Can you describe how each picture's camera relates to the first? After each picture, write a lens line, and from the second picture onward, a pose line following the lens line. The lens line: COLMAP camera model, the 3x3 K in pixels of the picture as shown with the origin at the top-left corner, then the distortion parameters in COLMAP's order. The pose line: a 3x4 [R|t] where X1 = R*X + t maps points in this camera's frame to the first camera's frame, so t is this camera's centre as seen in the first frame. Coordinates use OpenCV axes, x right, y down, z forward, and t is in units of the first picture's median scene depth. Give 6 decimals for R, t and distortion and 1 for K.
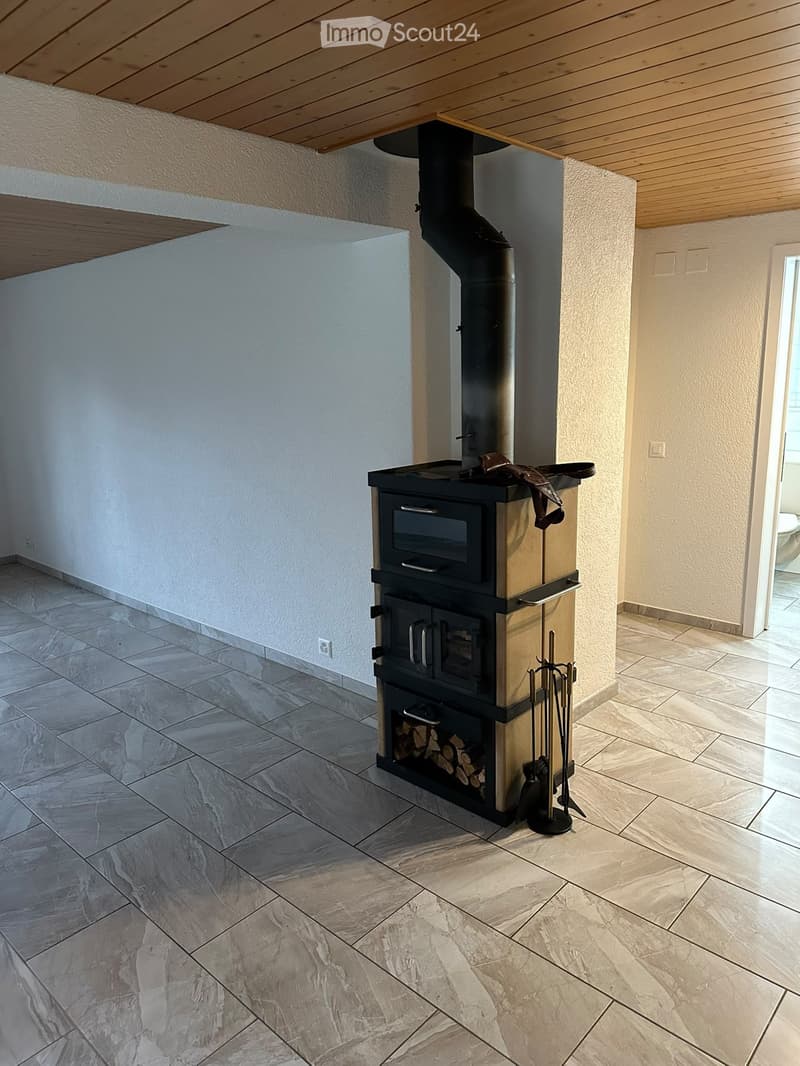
lens RADIAL K [[757.8, 0, 394.6], [0, 757.8, 524.0], [0, 0, 1]] dist [-0.012142, -0.002528]
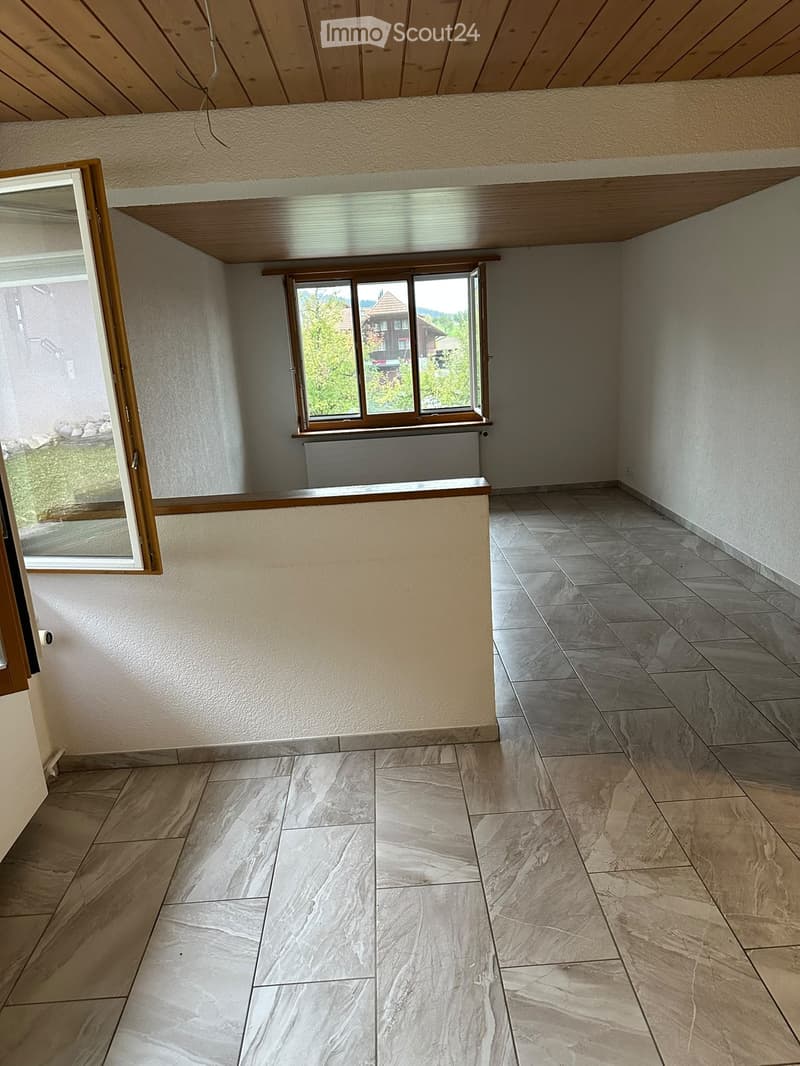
lens RADIAL K [[757.8, 0, 395.7], [0, 757.8, 535.1], [0, 0, 1]] dist [-0.012142, -0.002528]
pose [[0.701847, 0.168458, -0.692122, 0.141086], [-0.106371, 0.985525, 0.132004, 0.014798], [0.704341, -0.019025, 0.709607, -0.111676]]
